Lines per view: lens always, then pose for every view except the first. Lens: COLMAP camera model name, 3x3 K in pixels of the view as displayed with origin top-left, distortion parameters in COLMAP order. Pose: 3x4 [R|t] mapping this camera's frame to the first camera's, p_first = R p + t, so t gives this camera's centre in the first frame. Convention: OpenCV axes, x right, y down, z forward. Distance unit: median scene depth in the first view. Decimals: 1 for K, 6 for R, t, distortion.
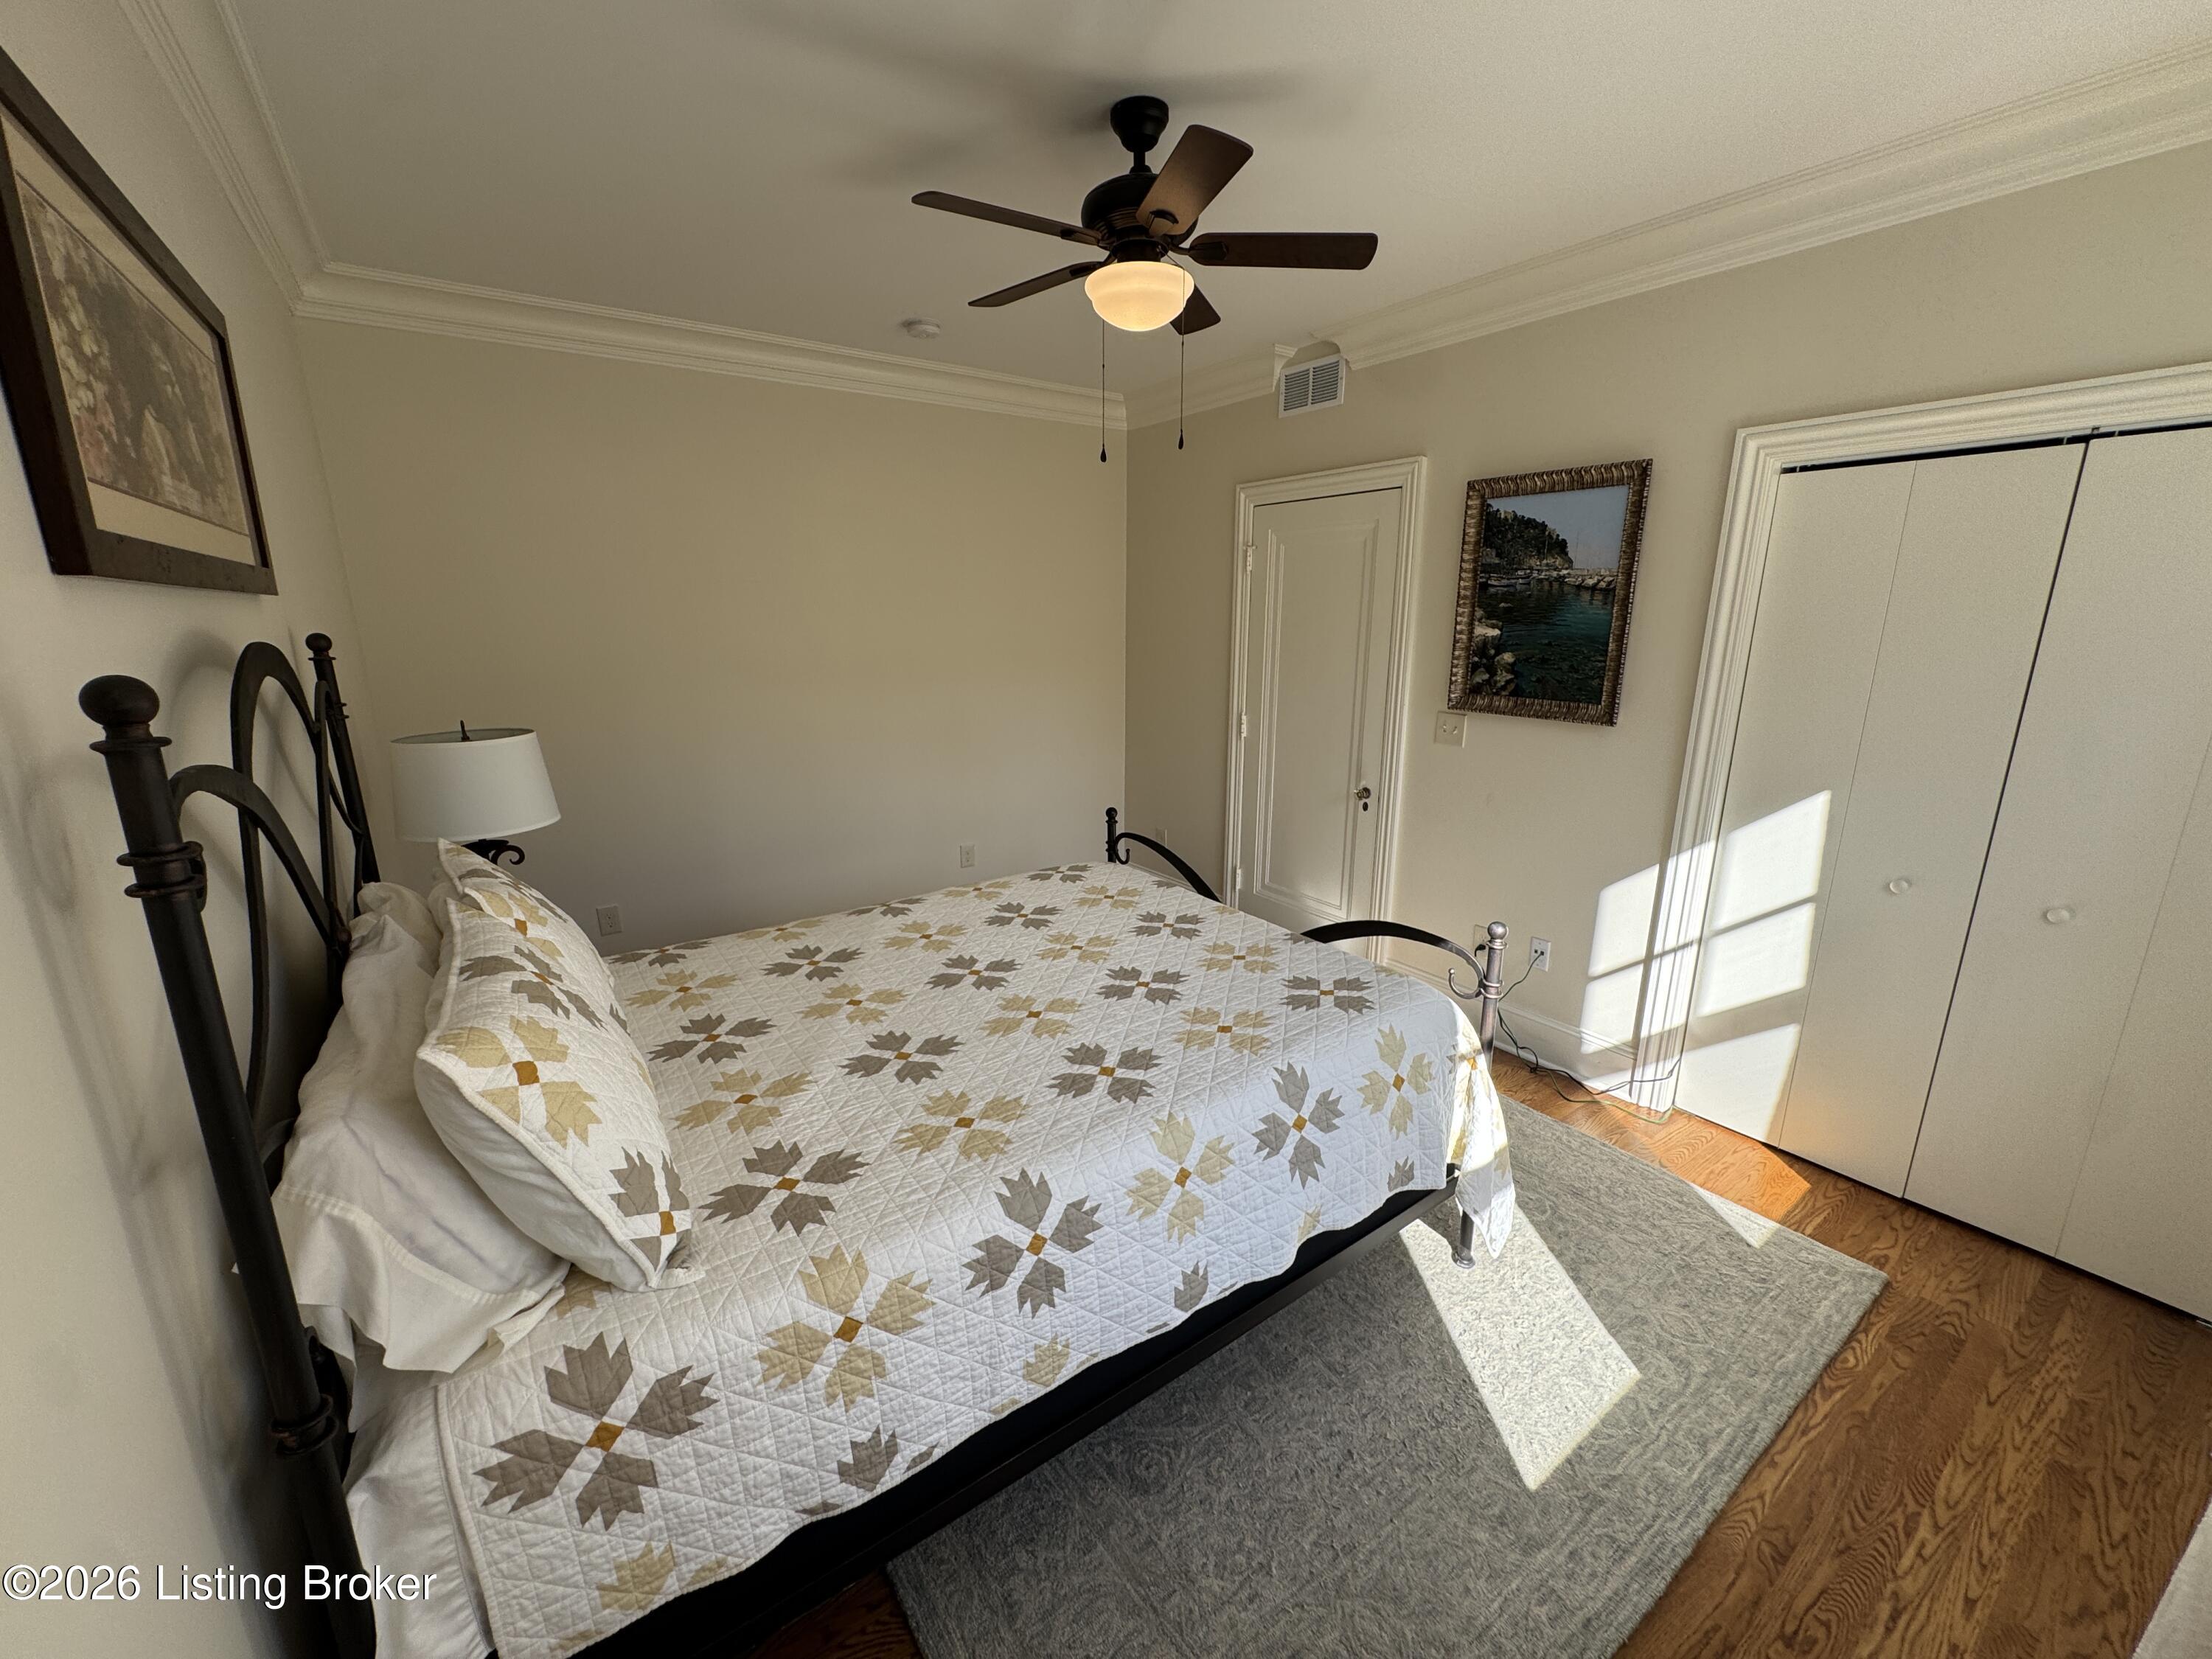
lens RADIAL K [[881.8, 0, 1104.9], [0, 881.8, 828.2], [0, 0, 1]] dist [-0.002529, 0.000198]
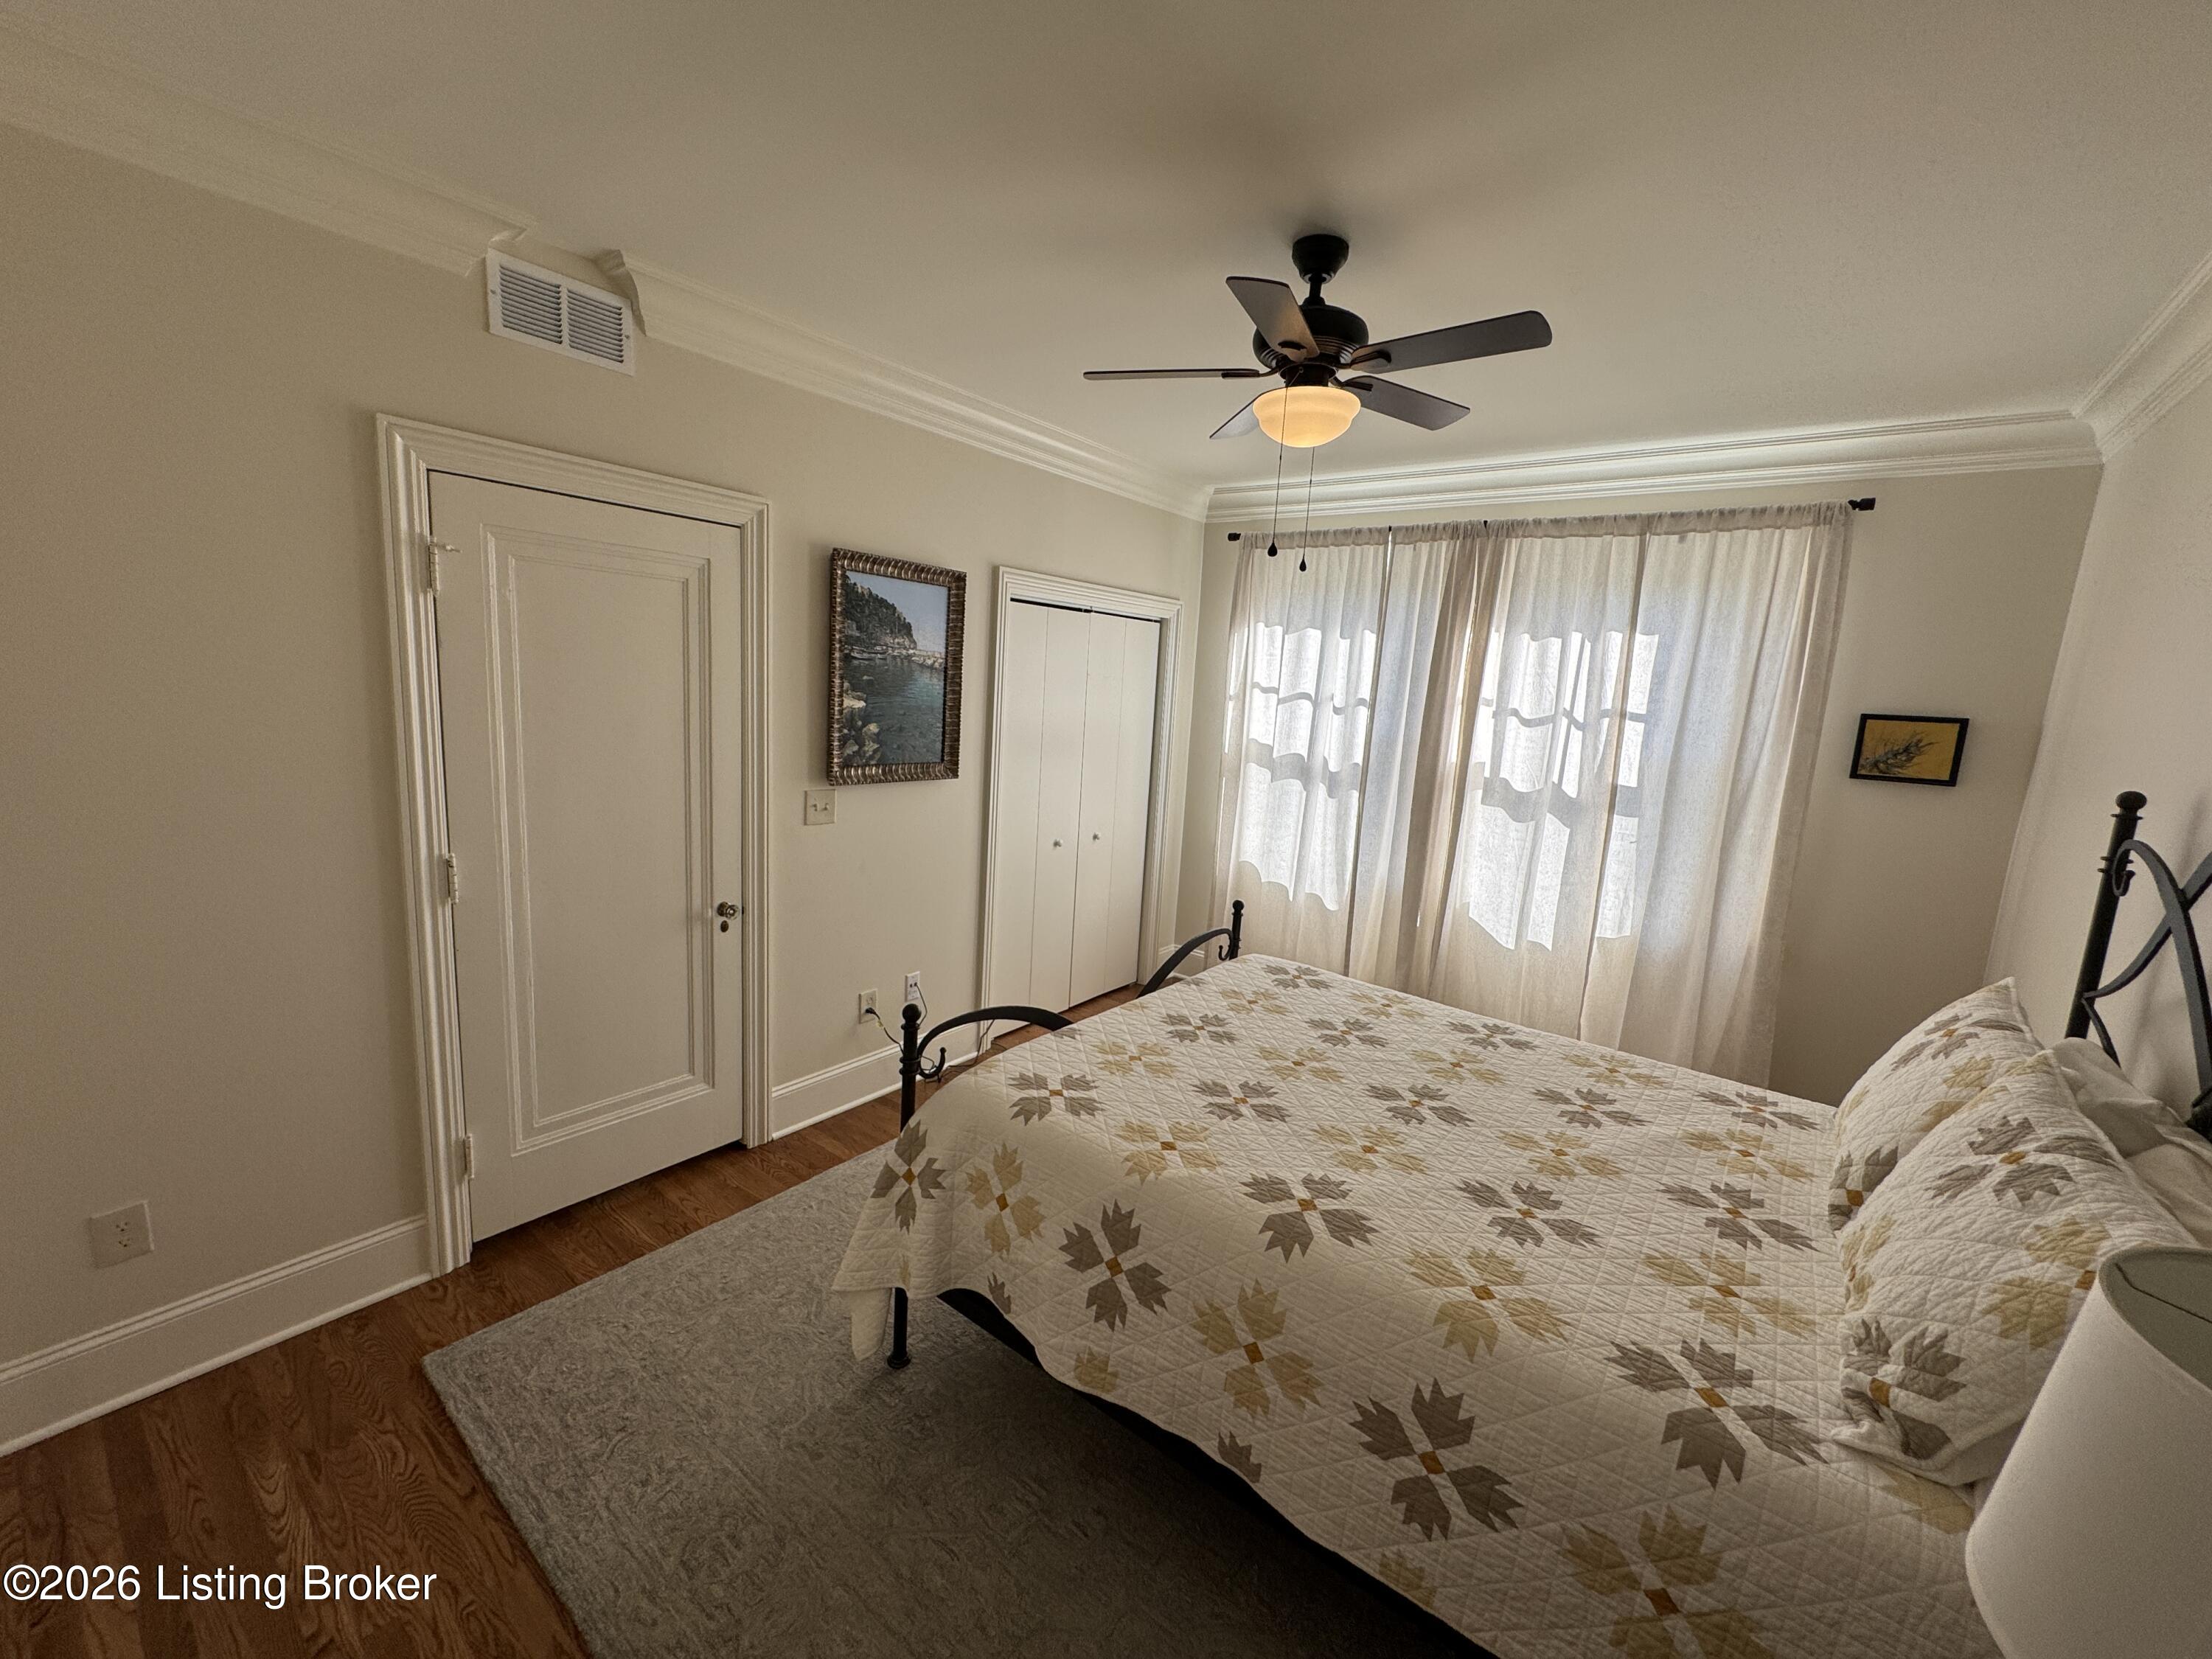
lens RADIAL K [[881.8, 0, 1105.6], [0, 881.8, 827.3], [0, 0, 1]] dist [-0.002529, 0.000198]
pose [[-0.289010, -0.170223, 0.942071, -0.646448], [0.173518, 0.958451, 0.226415, -0.282816], [-0.941469, 0.228903, -0.247465, 1.079753]]
